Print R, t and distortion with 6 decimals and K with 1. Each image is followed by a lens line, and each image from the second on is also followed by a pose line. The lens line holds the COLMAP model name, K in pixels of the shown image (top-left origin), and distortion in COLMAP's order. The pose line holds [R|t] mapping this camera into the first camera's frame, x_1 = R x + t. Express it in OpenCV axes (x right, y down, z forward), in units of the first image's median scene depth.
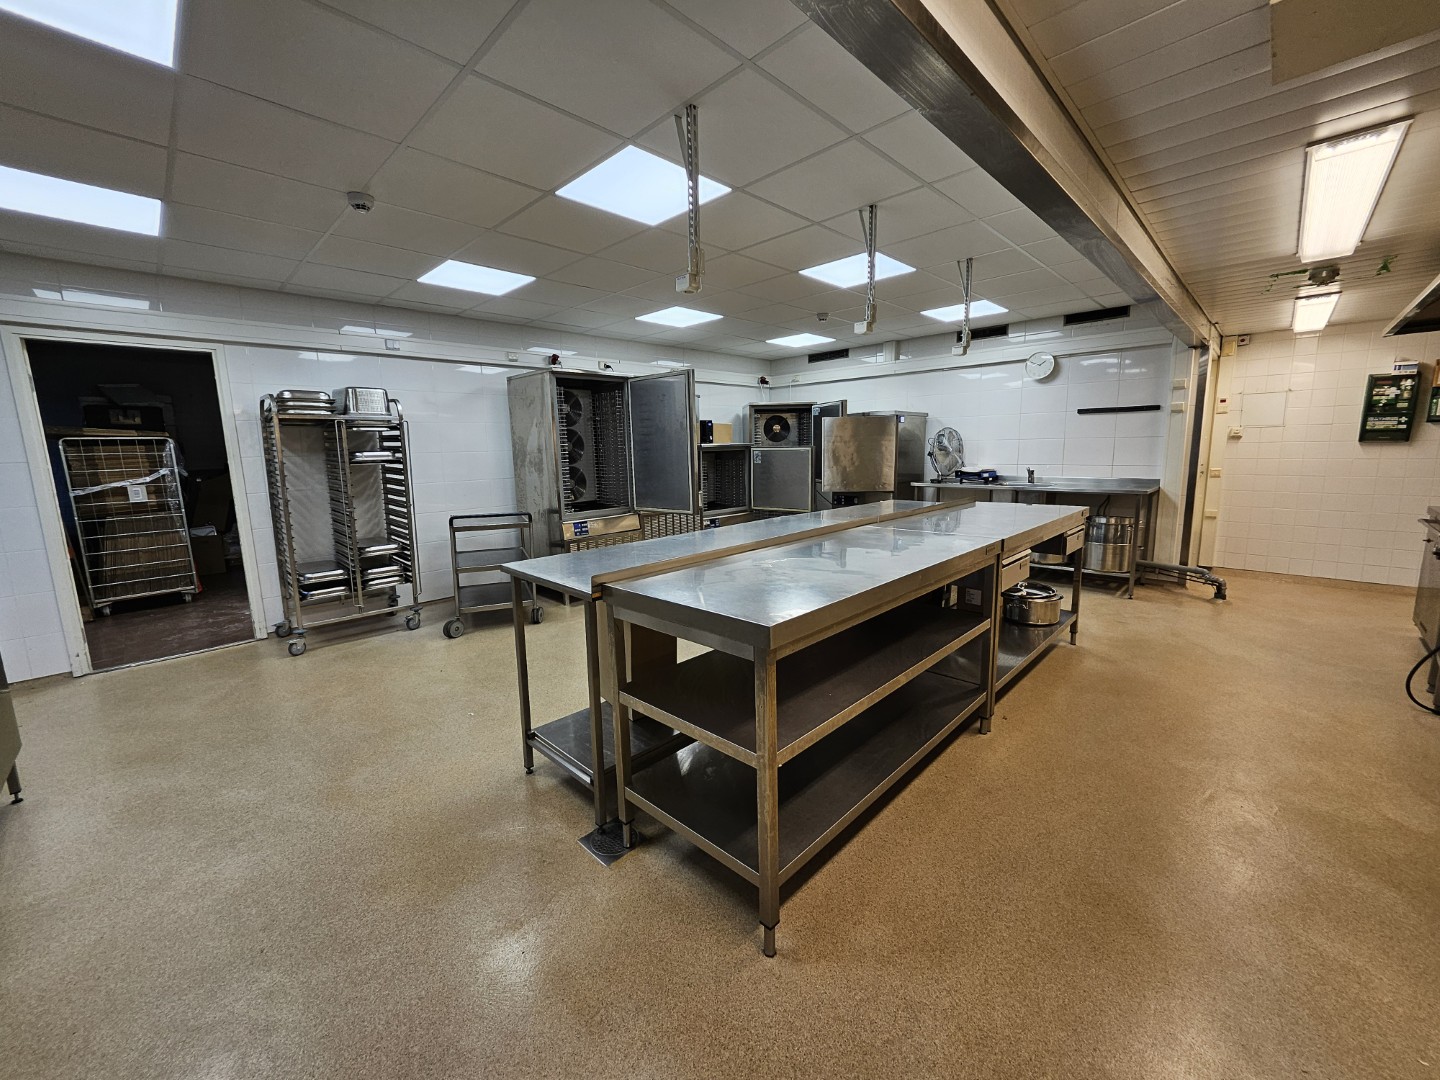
lens RADIAL K [[570.5, 0, 710.2], [0, 570.5, 529.8], [0, 0, 1]] dist [-0.001238, 0.001007]
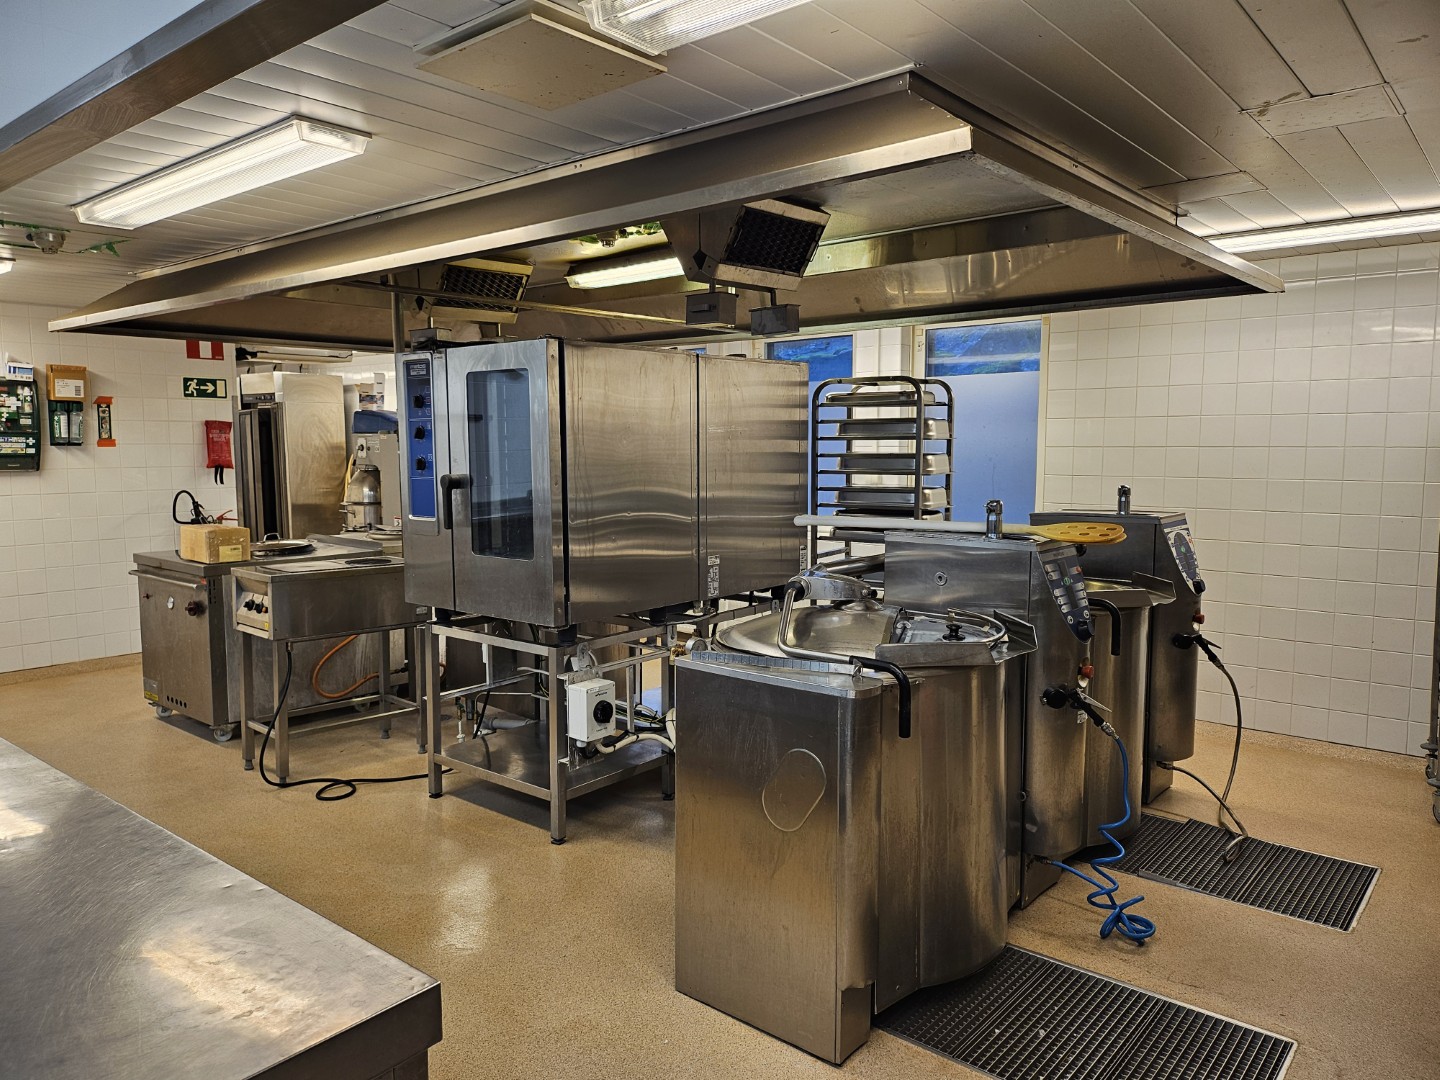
lens RADIAL K [[1004.4, 0, 706.3], [0, 1004.4, 543.0], [0, 0, 1]] dist [0.063663, -0.061283]
pose [[-0.082869, -0.079762, 0.993363, -0.184632], [0.150211, 0.984404, 0.091573, -0.053125], [-0.985175, 0.156803, -0.069595, 0.252001]]
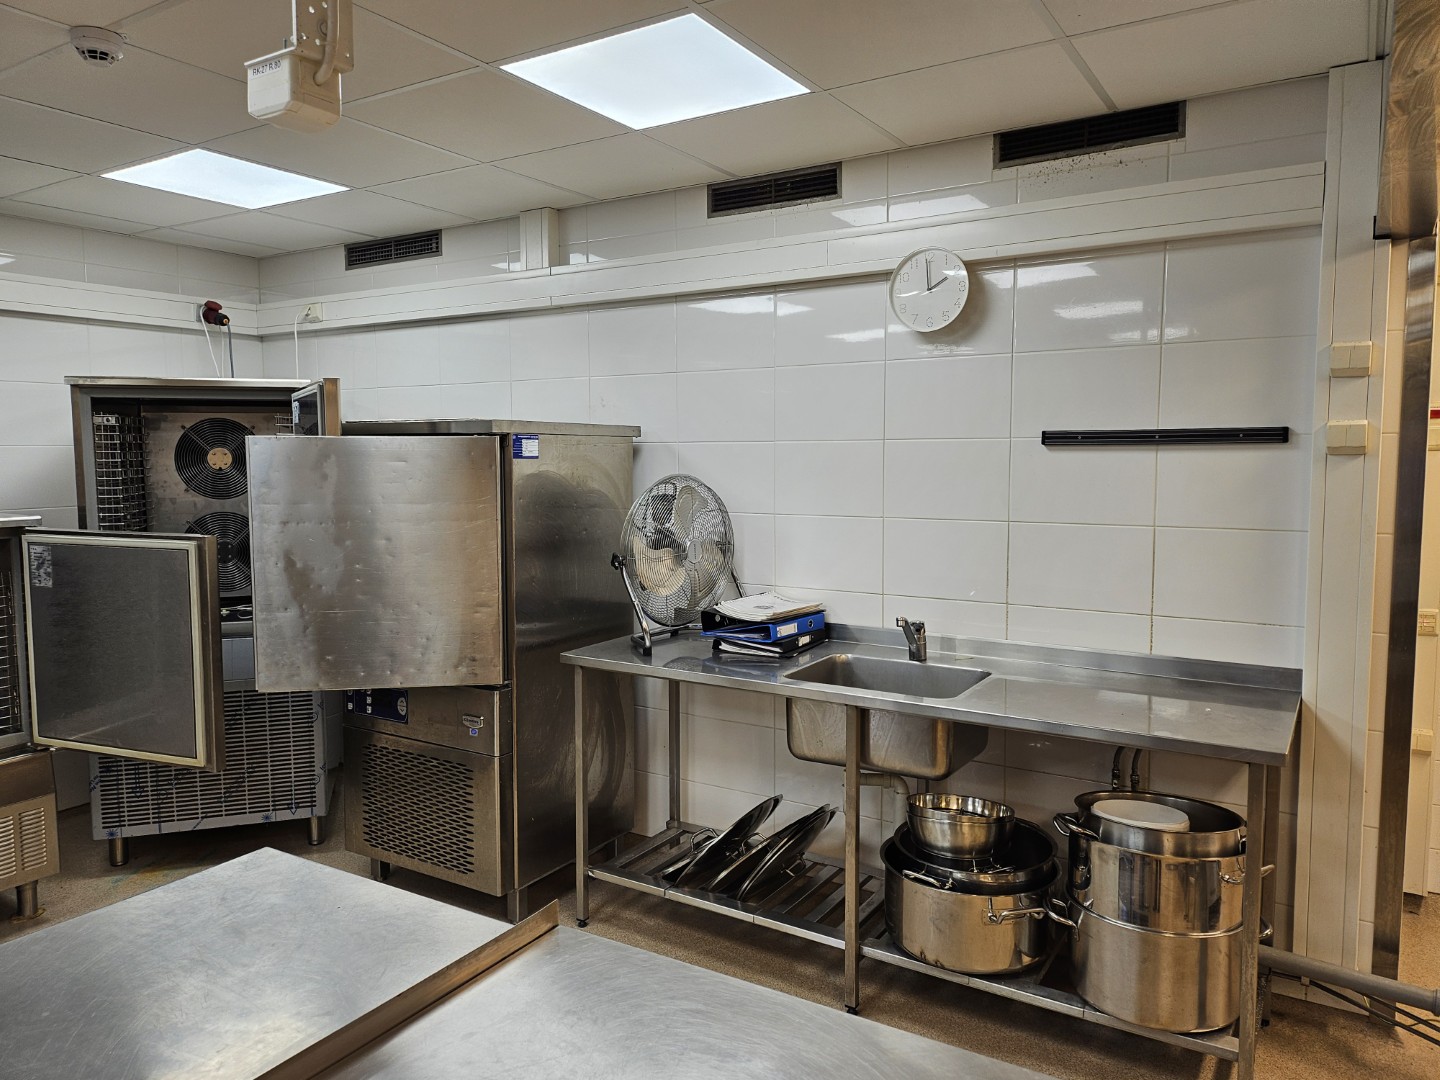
lens RADIAL K [[1004.4, 0, 694.4], [0, 1004.4, 540.8], [0, 0, 1]] dist [0.063663, -0.061283]
pose [[0.977929, -0.003040, 0.208917, 0.405736], [0.015759, 0.998119, -0.059243, -0.144299], [-0.208344, 0.061228, 0.976137, 0.596674]]
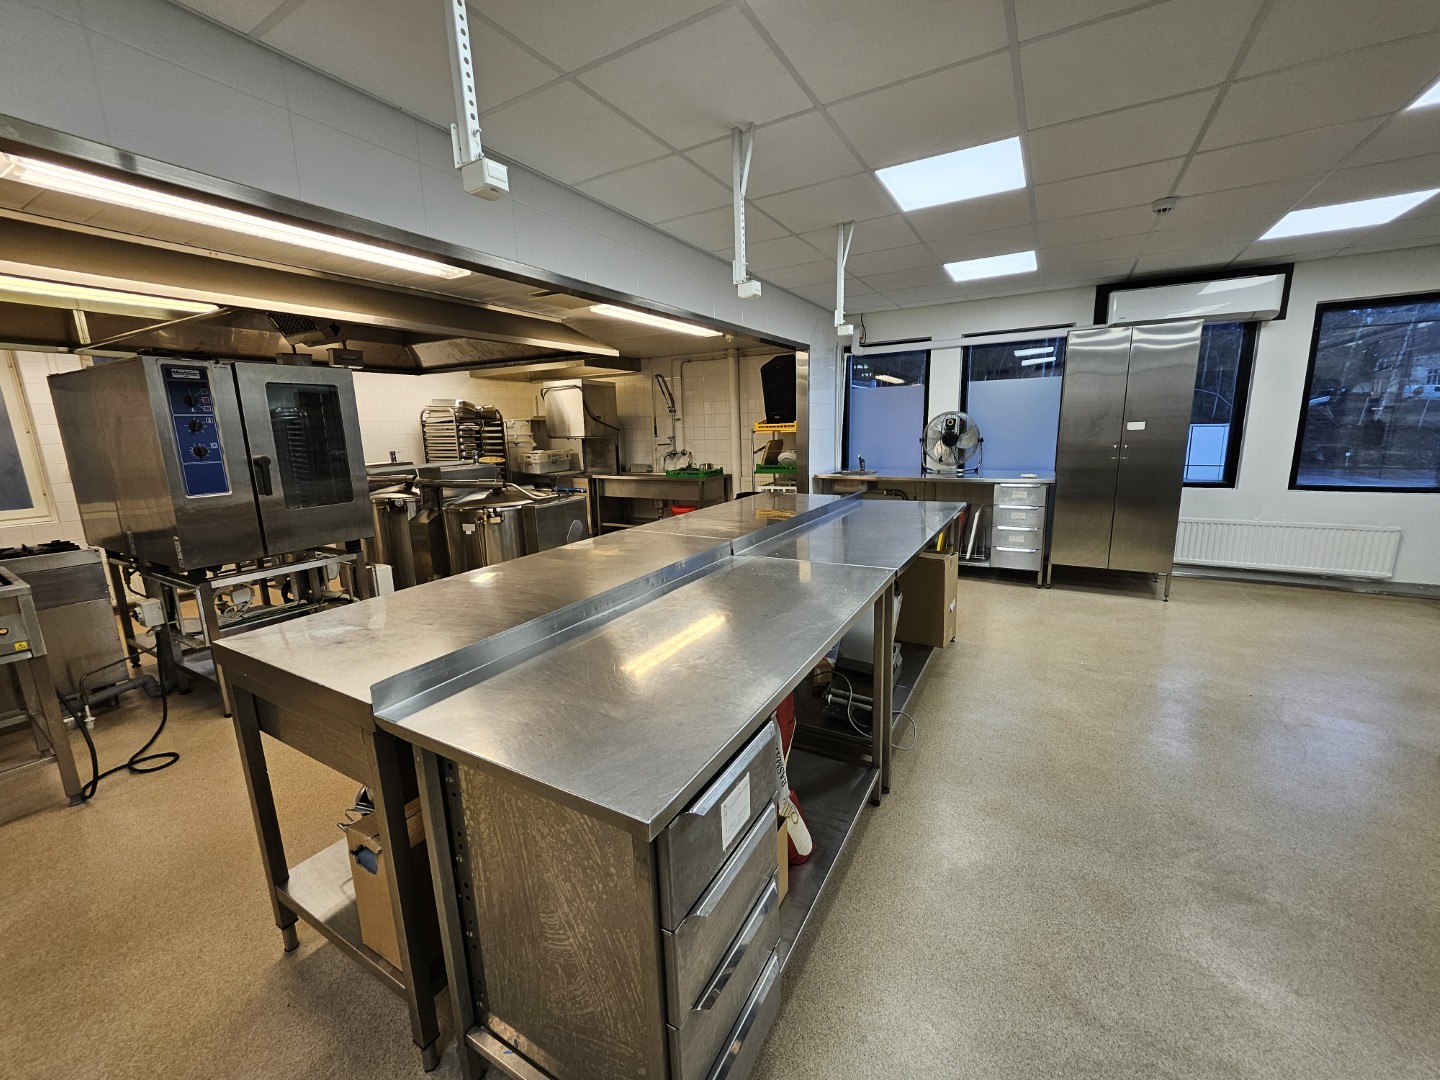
lens RADIAL K [[570.5, 0, 720.7], [0, 570.5, 532.3], [0, 0, 1]] dist [-0.001238, 0.001007]
pose [[-0.965500, 0.094111, -0.242803, 0.324265], [0.009753, 0.944824, 0.327433, -0.189260], [0.260221, 0.313769, -0.913145, 1.147594]]
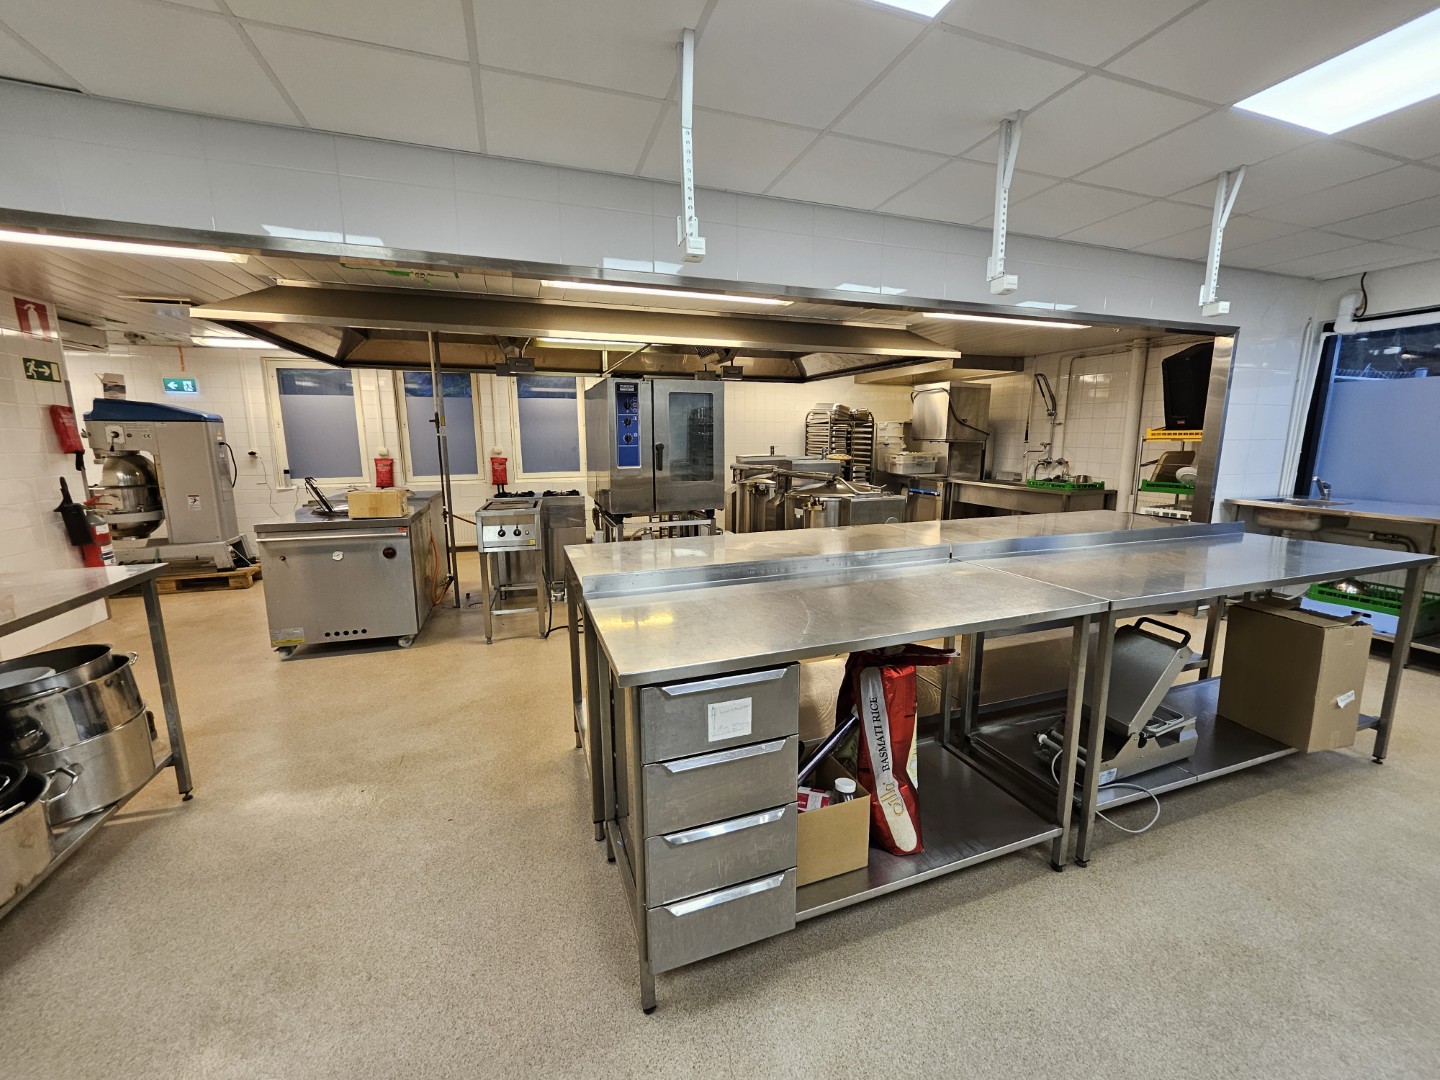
lens RADIAL K [[570.5, 0, 718.8], [0, 570.5, 530.3], [0, 0, 1]] dist [-0.001238, 0.001007]
pose [[-0.900862, -0.049321, 0.431295, 0.162301], [0.083669, 0.955169, 0.283991, -0.185848], [-0.425966, 0.291923, -0.856349, 1.199104]]
